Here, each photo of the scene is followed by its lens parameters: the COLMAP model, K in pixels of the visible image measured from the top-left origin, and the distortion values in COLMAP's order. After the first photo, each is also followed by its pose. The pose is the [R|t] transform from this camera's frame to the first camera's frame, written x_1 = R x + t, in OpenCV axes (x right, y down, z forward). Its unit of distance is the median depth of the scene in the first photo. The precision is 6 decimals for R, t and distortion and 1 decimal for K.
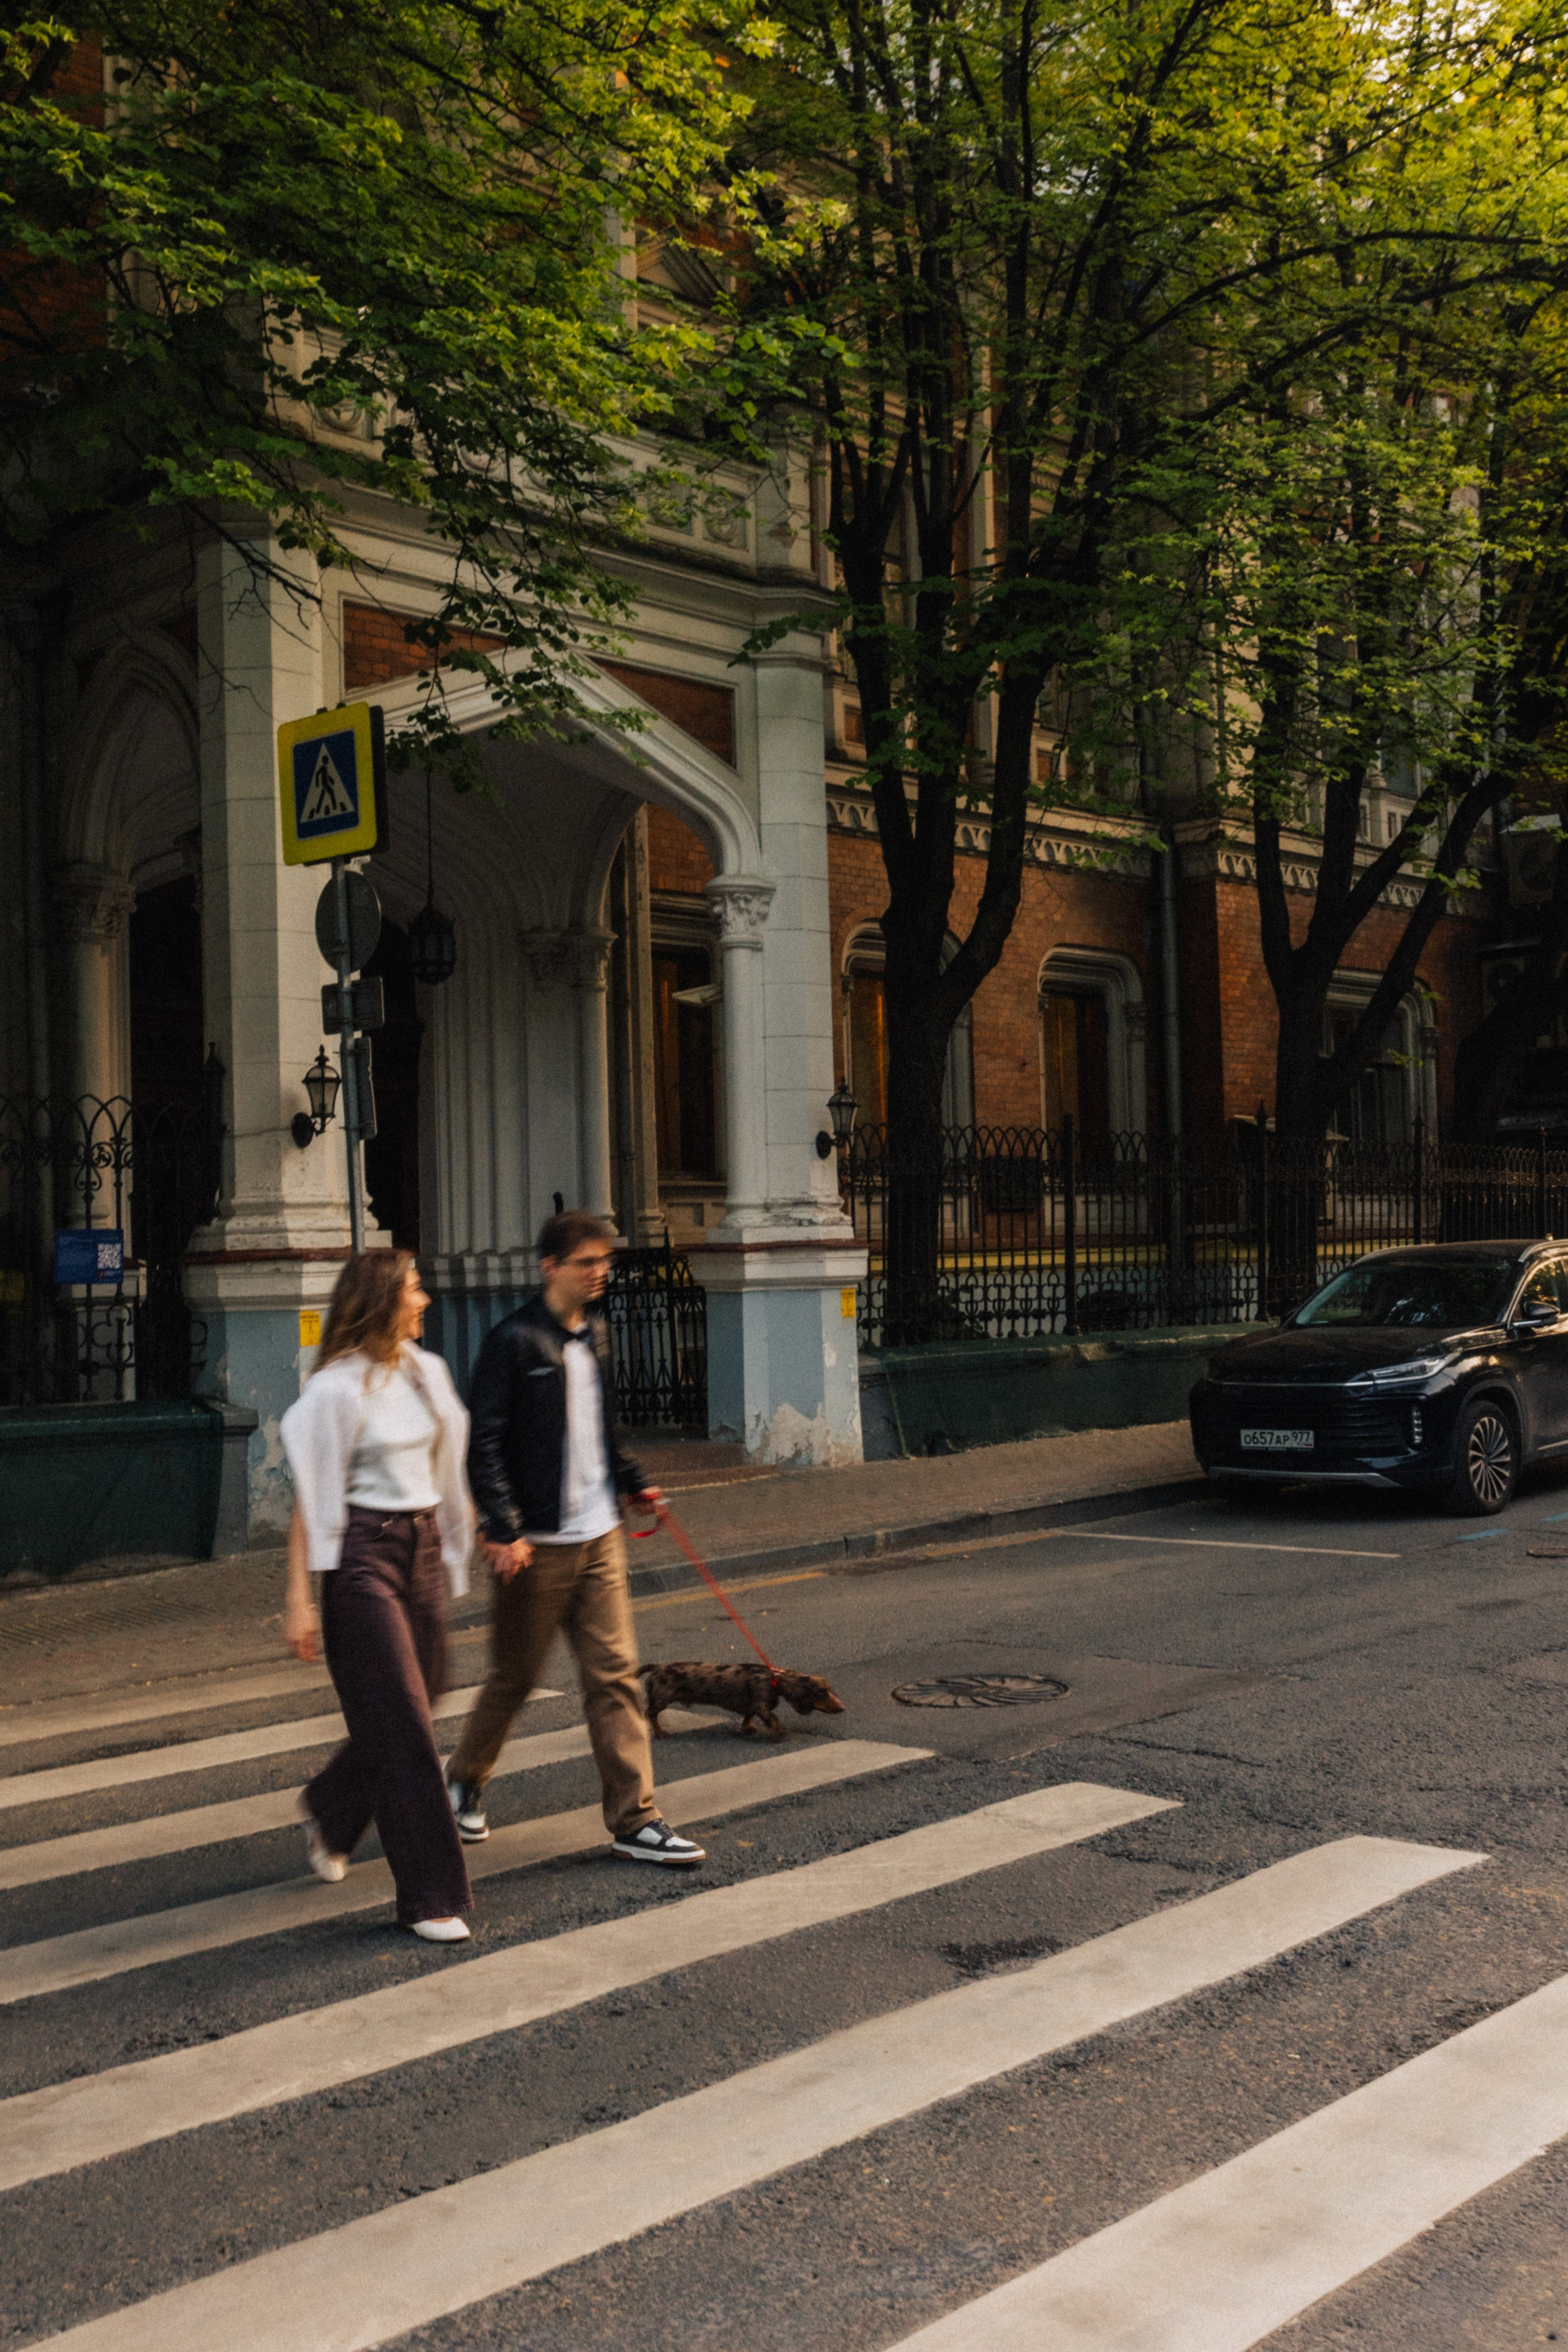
lens RADIAL K [[2202.2, 0, 779.5], [0, 2202.2, 1179.9], [0, 0, 1]] dist [0.009723, -0.015591]
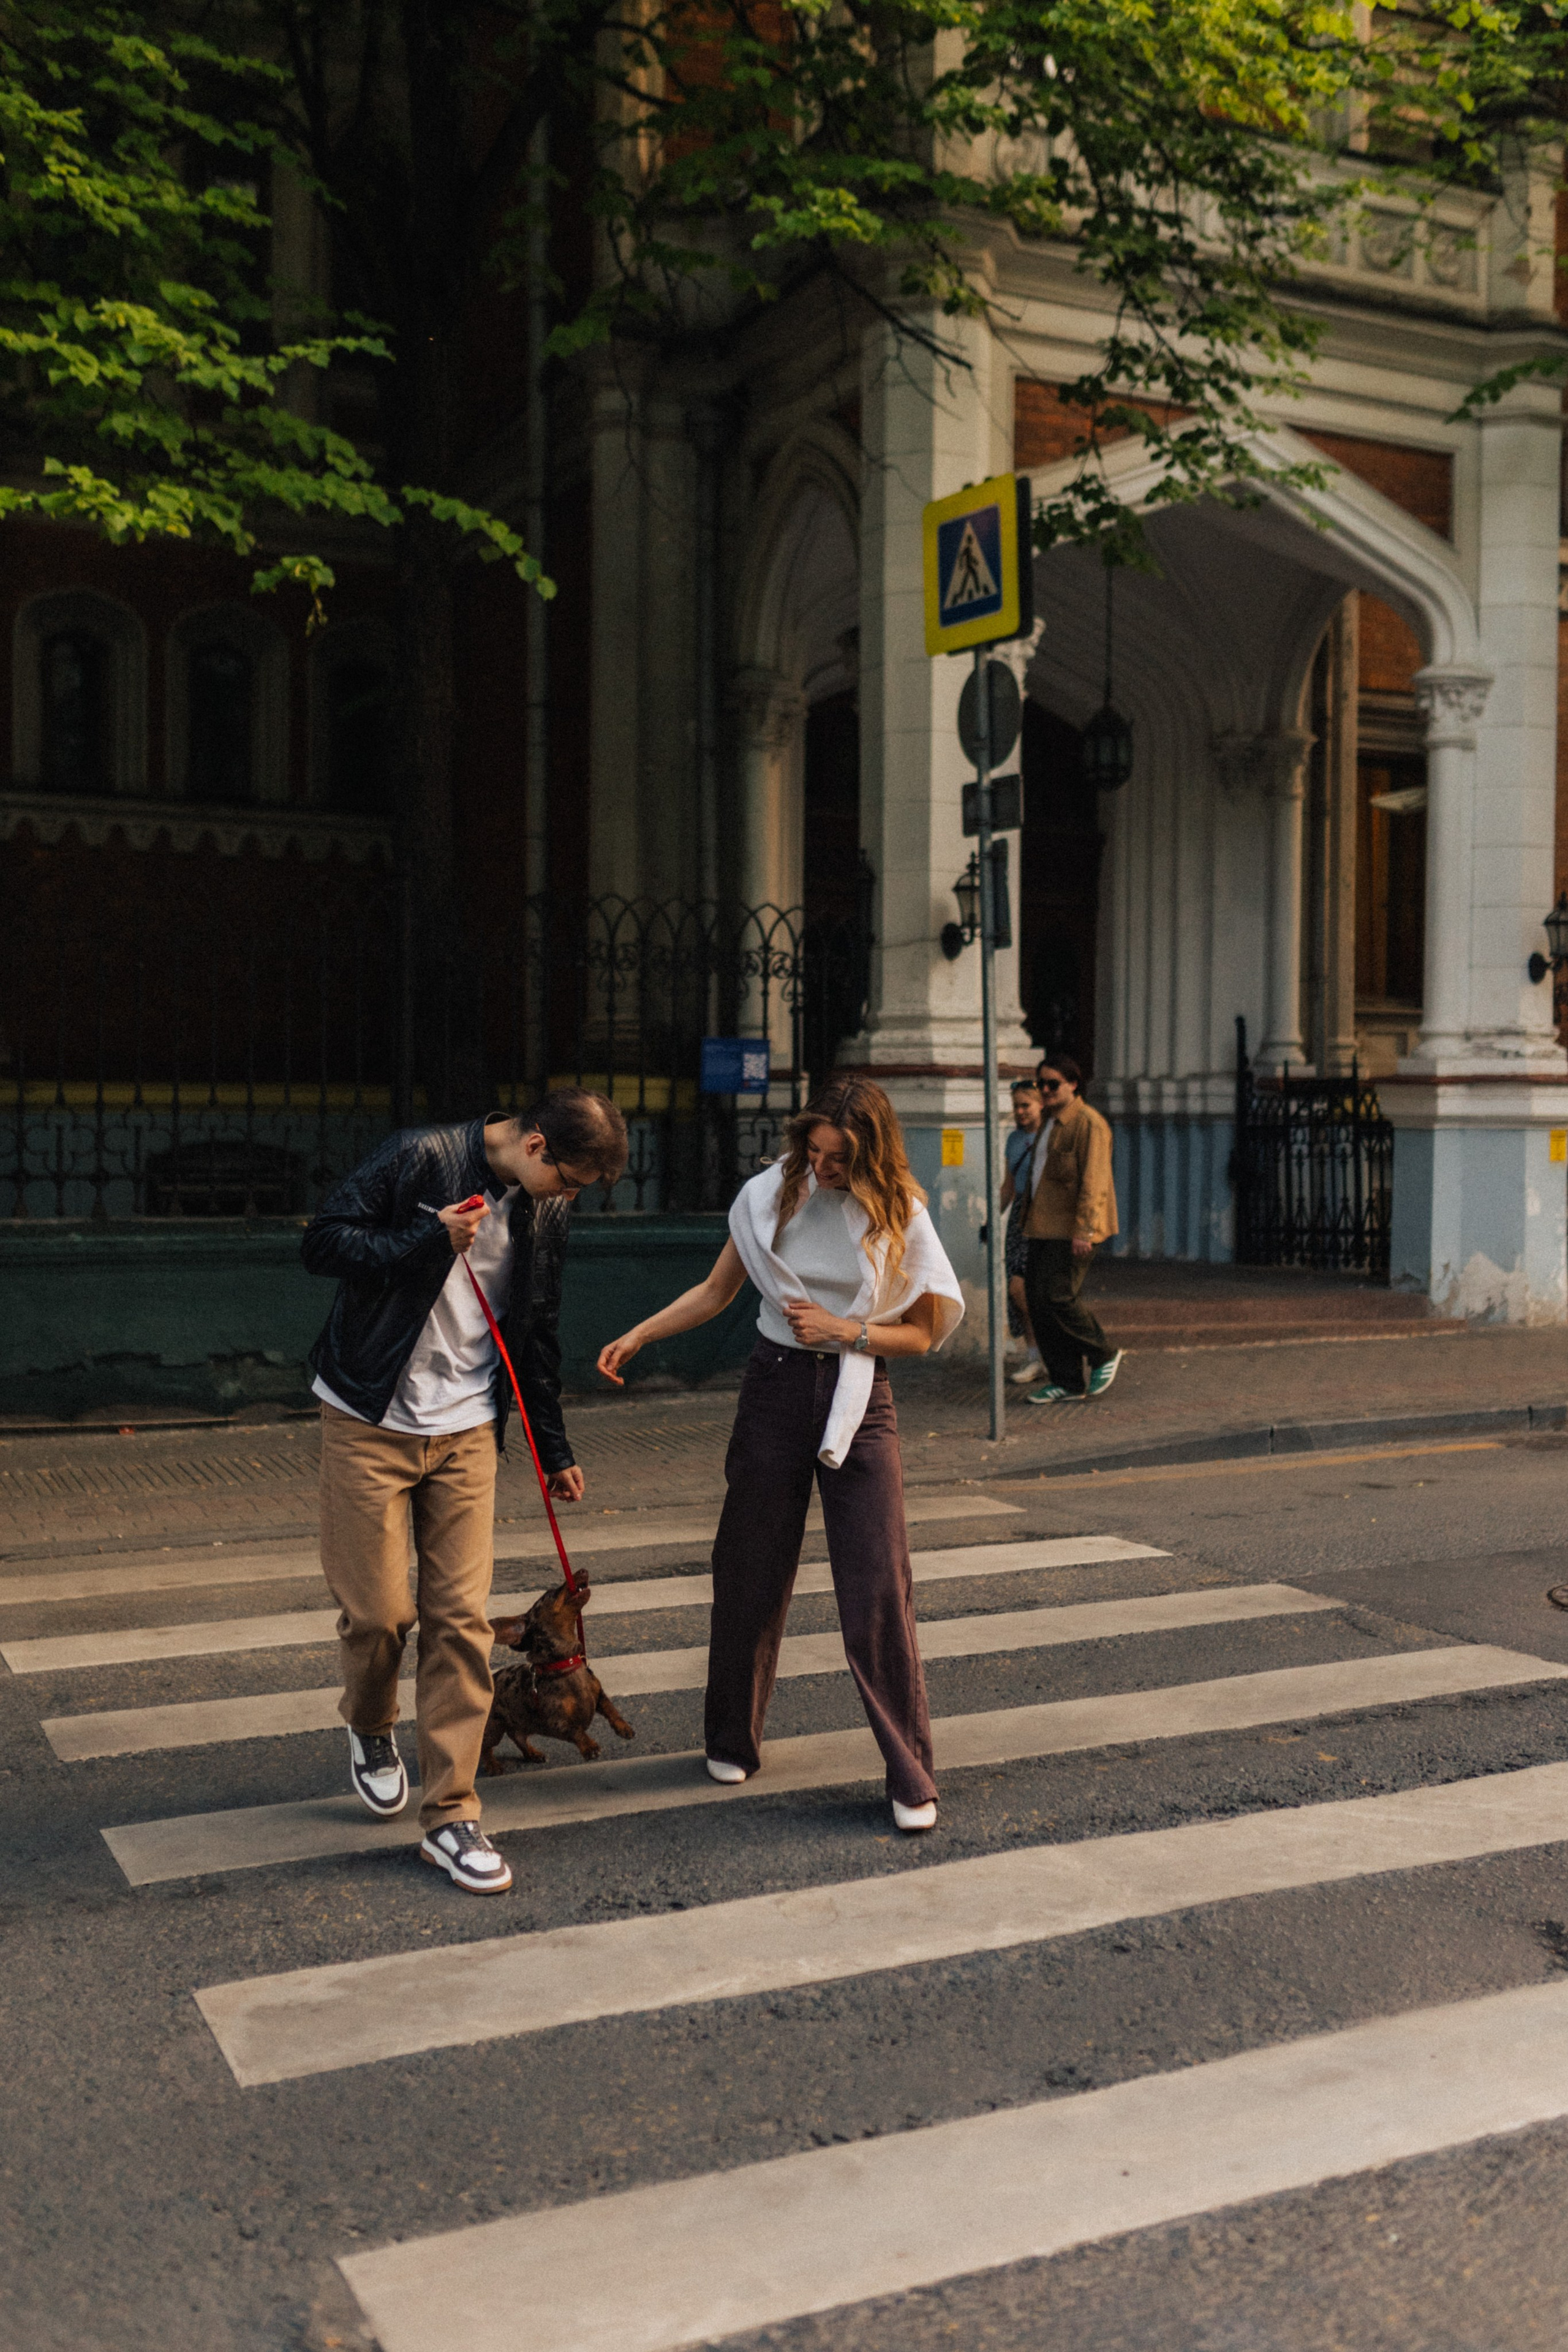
lens RADIAL K [[2201.5, 0, 788.3], [0, 2201.5, 1161.7], [0, 0, 1]] dist [-0.005177, 0.012052]
pose [[0.946896, 0.043288, -0.318613, 0.025392], [-0.021260, 0.997157, 0.072295, 0.005575], [0.320837, -0.061682, 0.945124, 0.068285]]
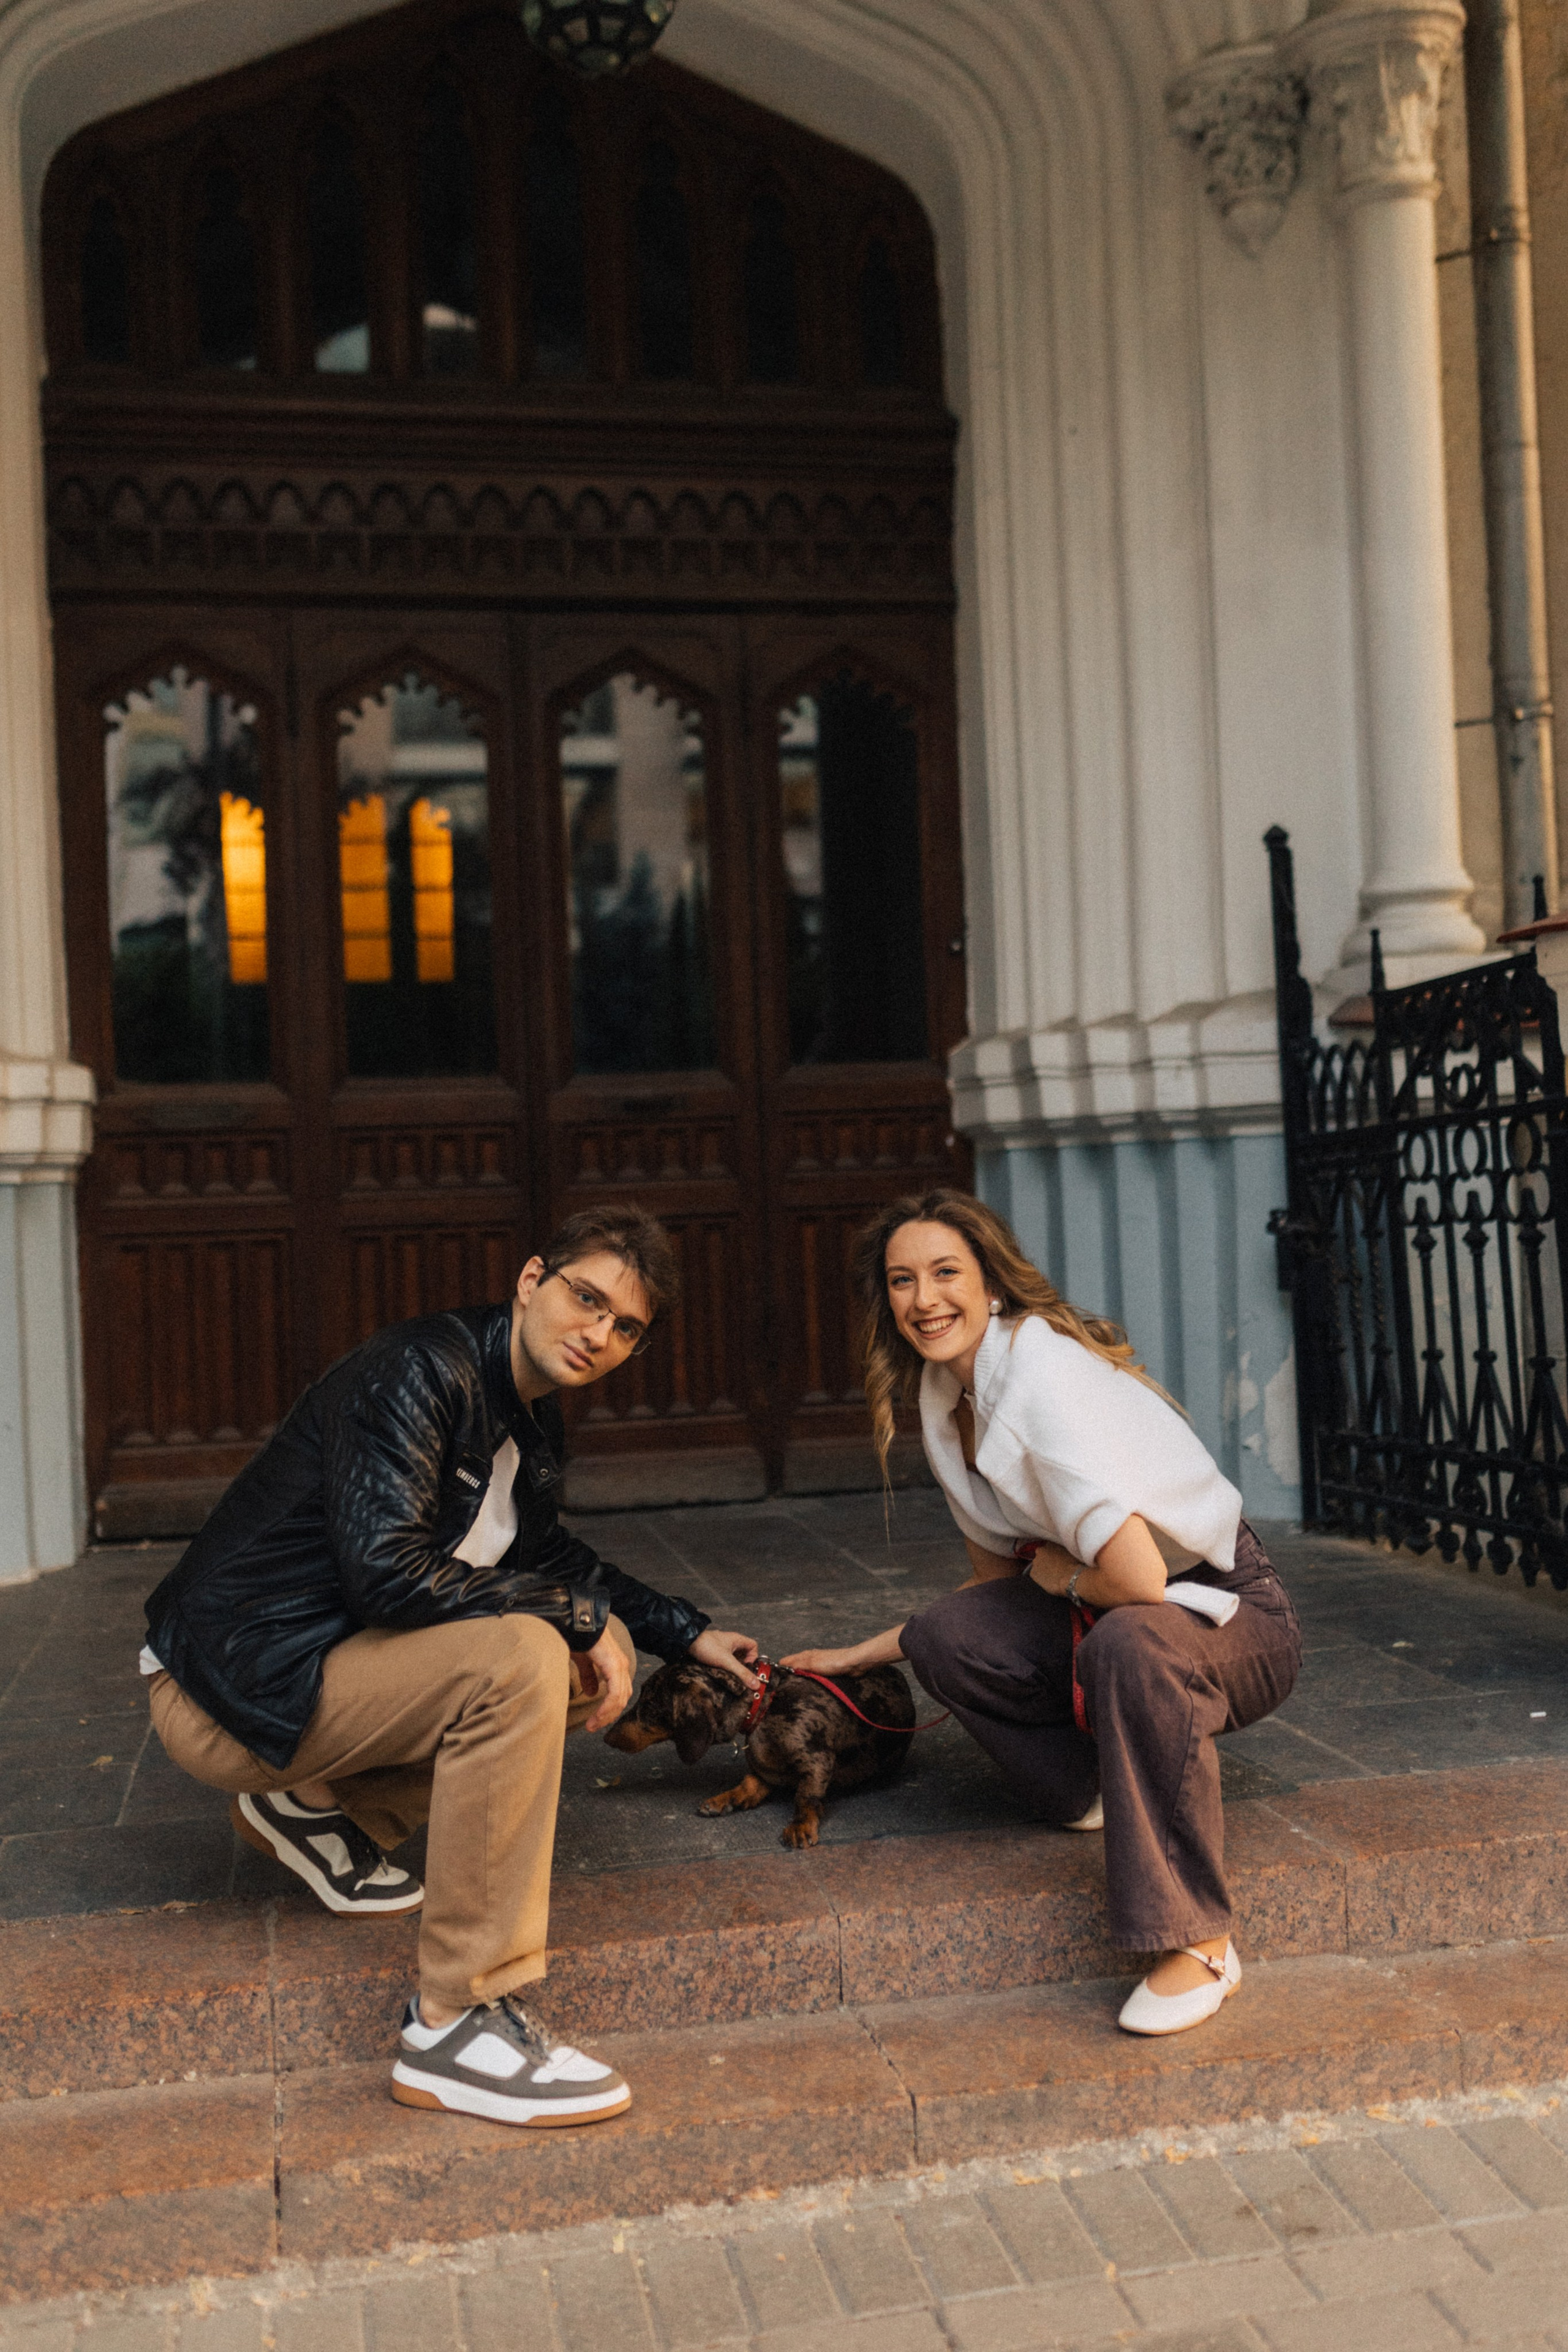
lens RADIAL K [[2265.6, 0, 784.2], [0, 2265.6, 1177.9], [0, 0, 1]] dist [0.001300, -0.000203]
pose [[0.839495, -0.007483, -0.543317, 0.029948], [0.040748, 0.997957, 0.049216, 0.053443], [0.541838, -0.063456, 0.838084, 0.930948]]
